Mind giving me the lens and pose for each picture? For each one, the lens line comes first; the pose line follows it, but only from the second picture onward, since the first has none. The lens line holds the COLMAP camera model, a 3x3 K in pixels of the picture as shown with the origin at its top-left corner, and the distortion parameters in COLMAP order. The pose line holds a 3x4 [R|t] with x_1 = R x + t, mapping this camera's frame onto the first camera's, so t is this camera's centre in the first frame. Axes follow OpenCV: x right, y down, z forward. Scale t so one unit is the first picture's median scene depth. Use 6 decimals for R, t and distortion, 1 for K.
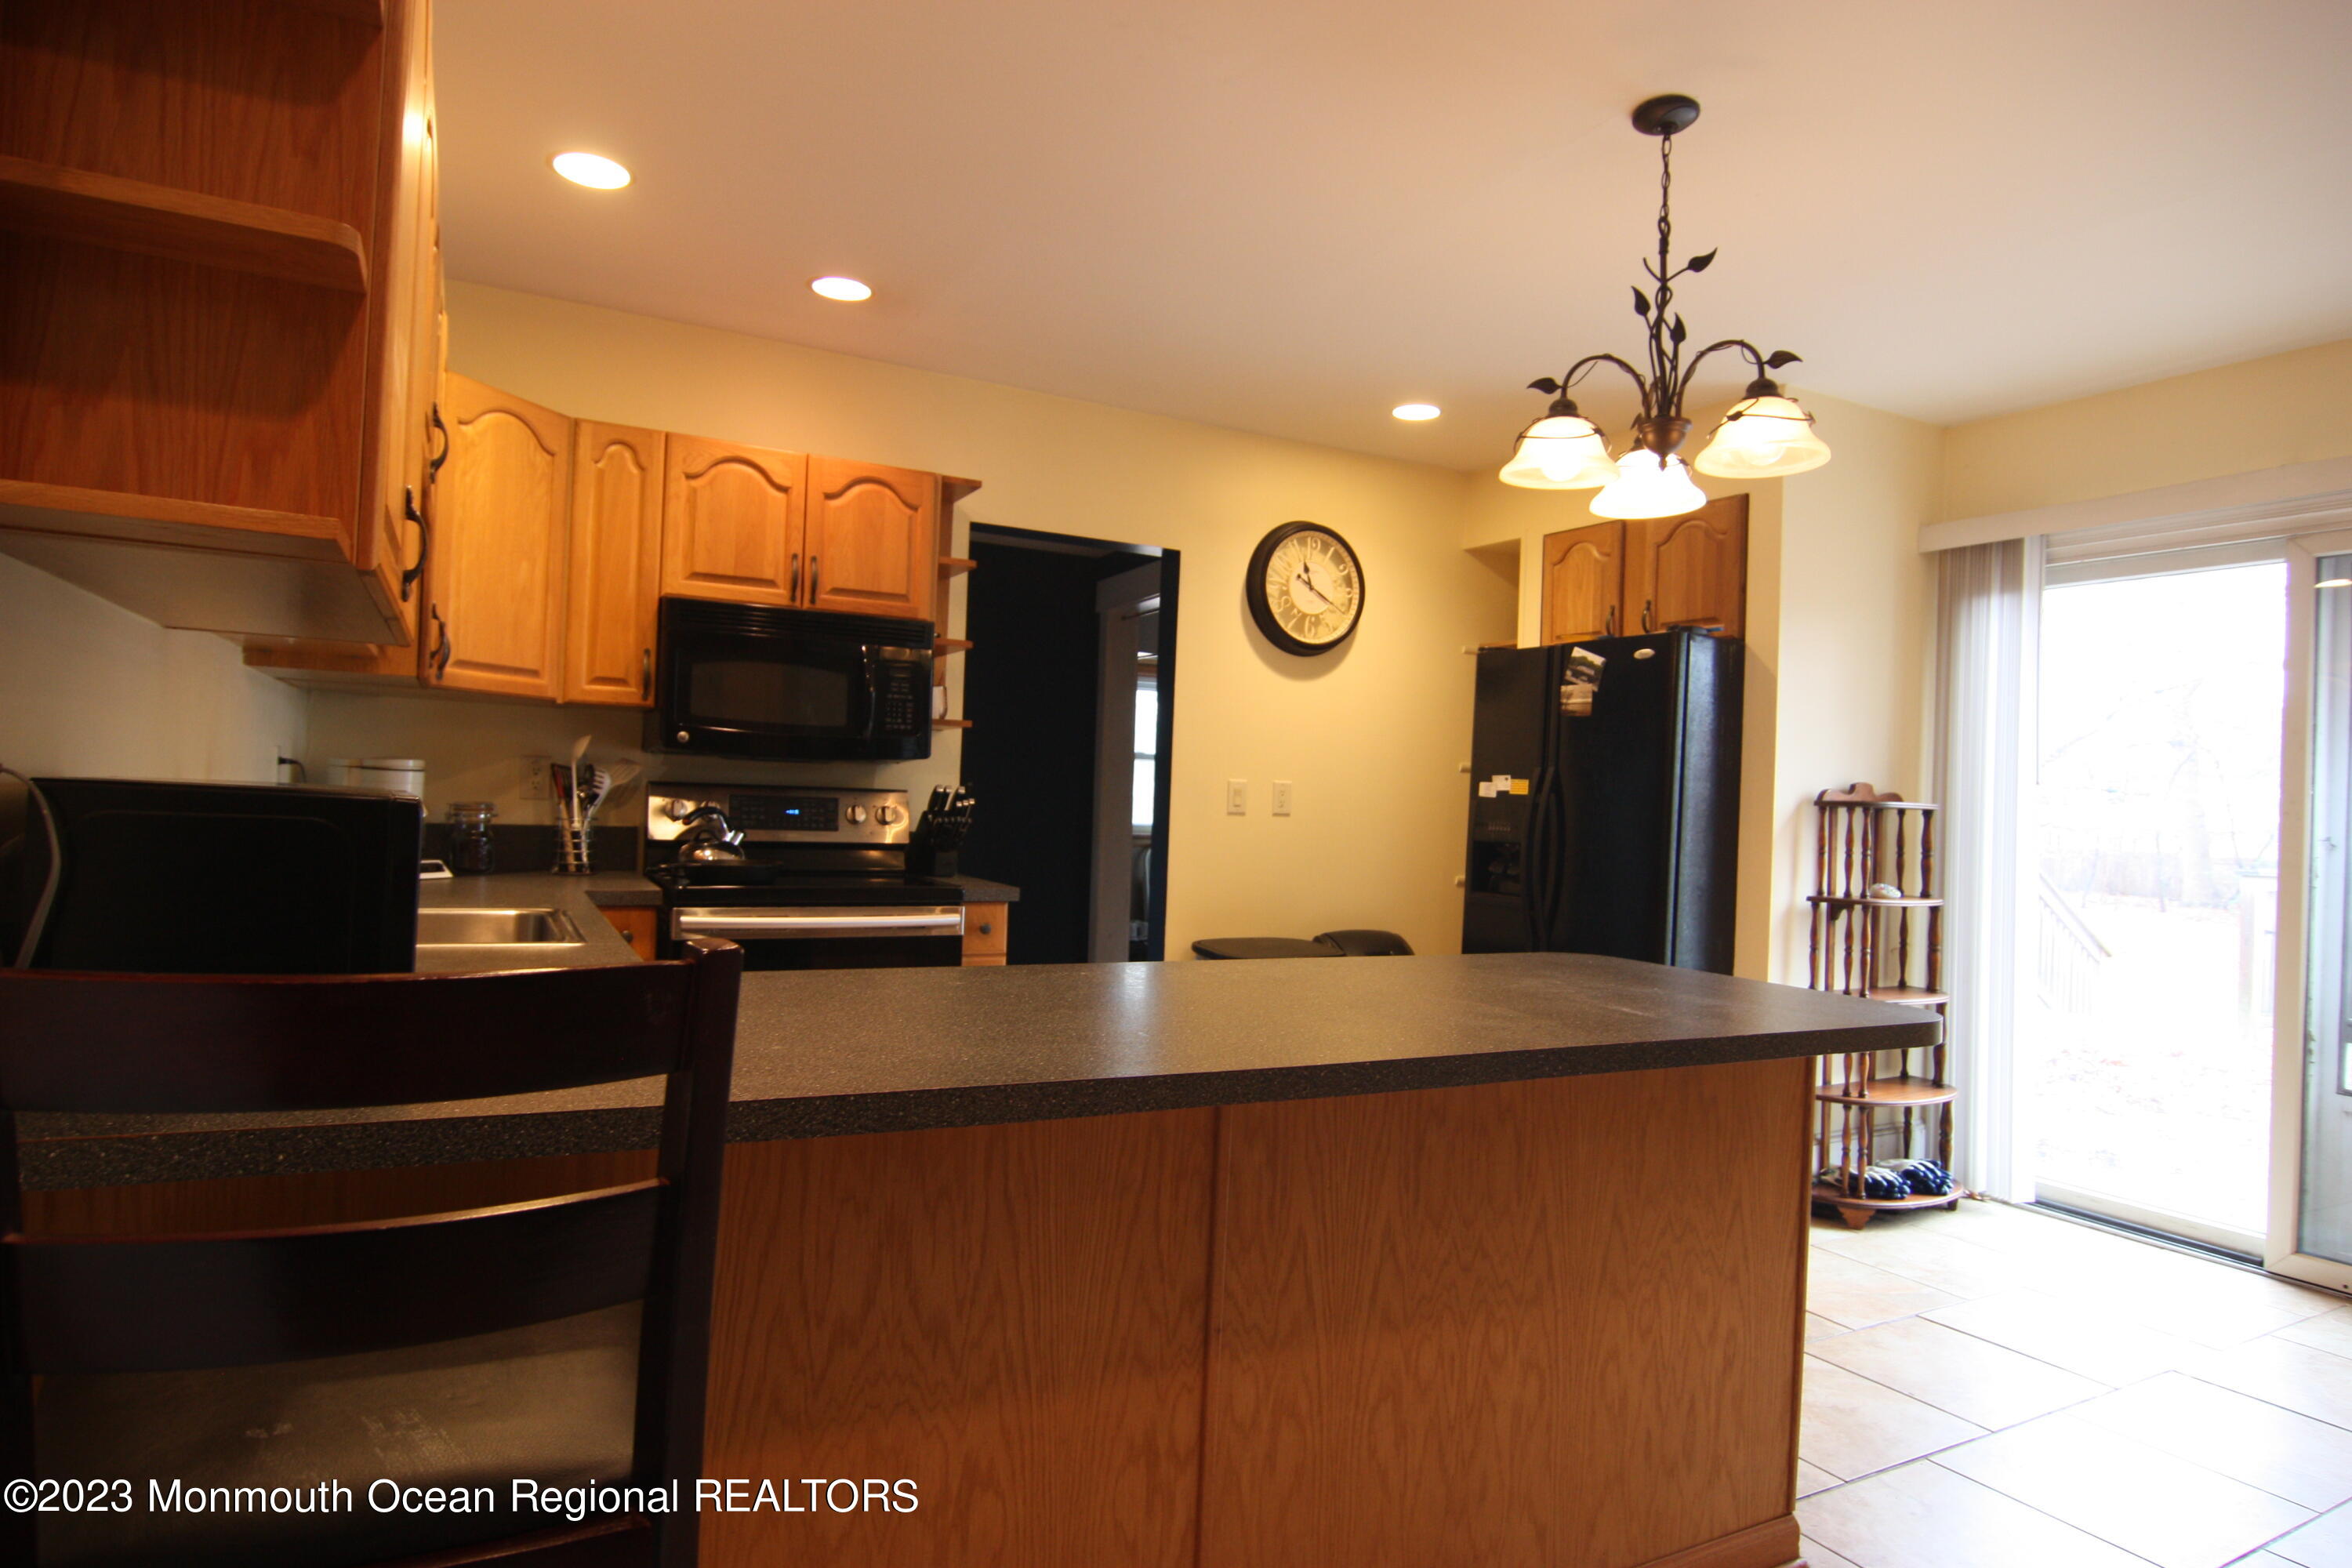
lens RADIAL K [[1344.6, 0, 1167.6], [0, 1344.6, 792.0], [0, 0, 1]] dist [-0.008261, -0.007950]
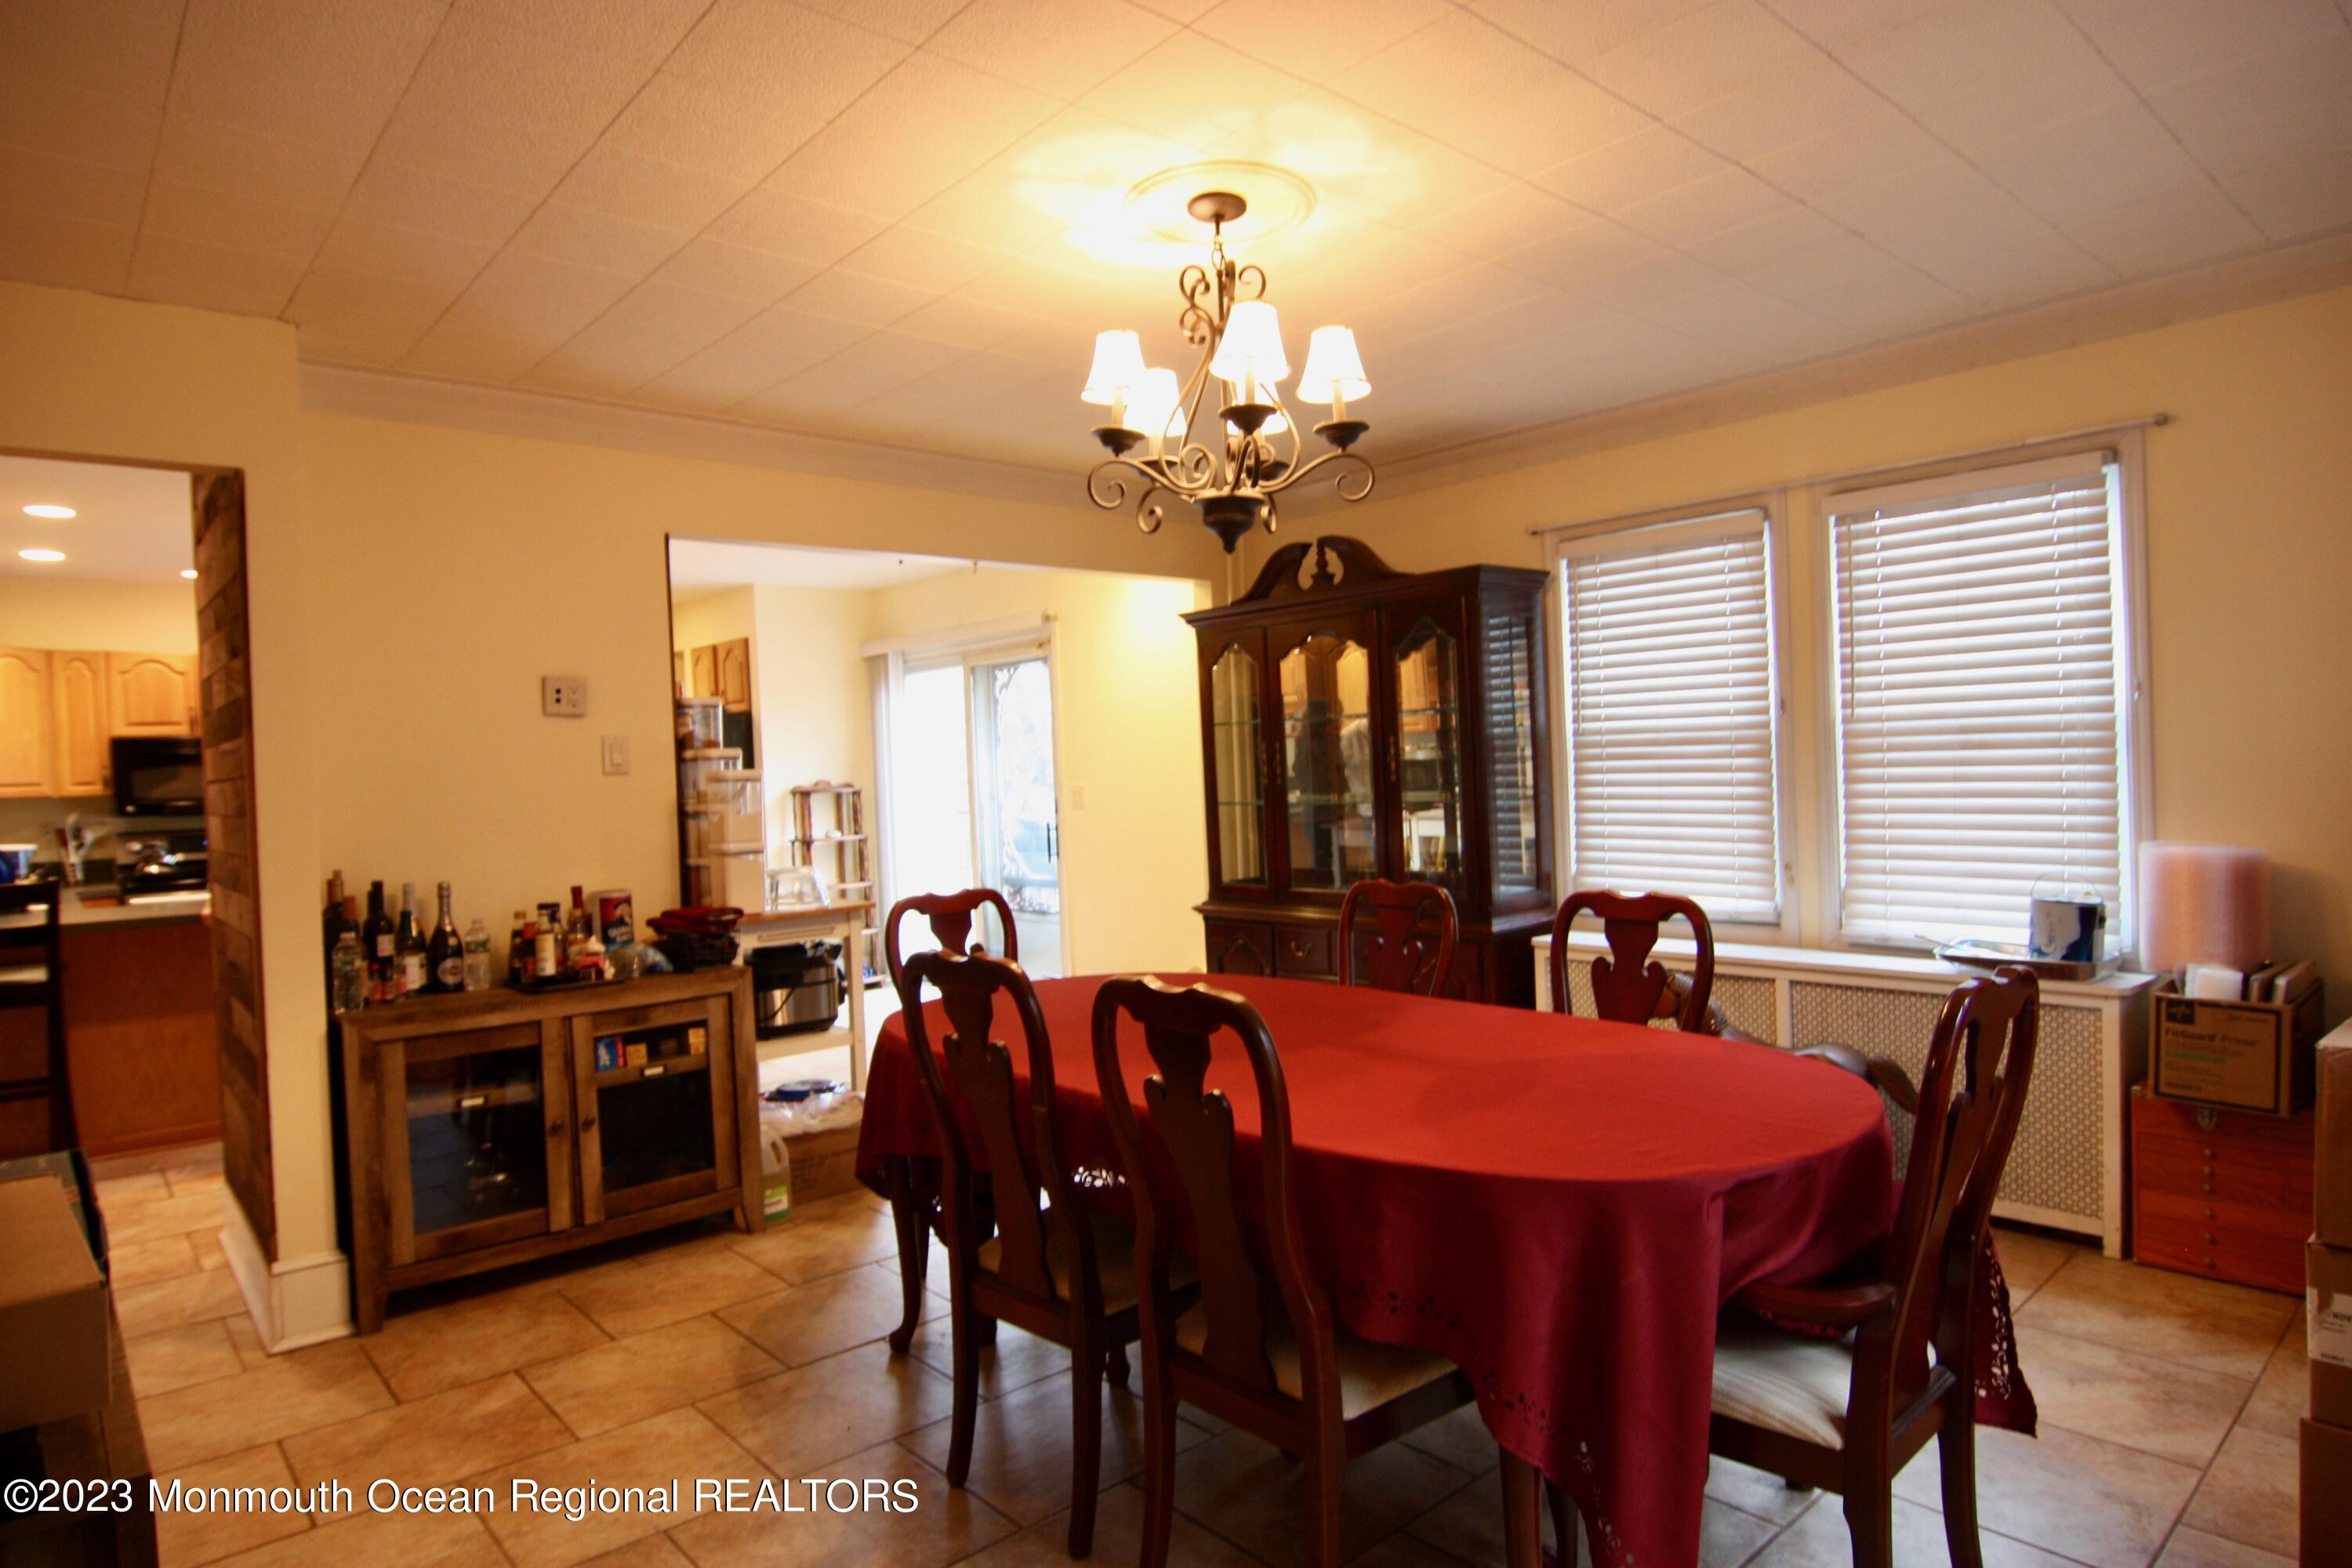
lens RADIAL K [[1344.6, 0, 1175.2], [0, 1344.6, 783.1], [0, 0, 1]] dist [-0.008261, -0.007950]
pose [[0.972659, -0.076927, 0.219128, 0.666849], [0.072044, 0.996944, 0.030203, -0.027939], [-0.220782, -0.013590, 0.975228, -1.172118]]
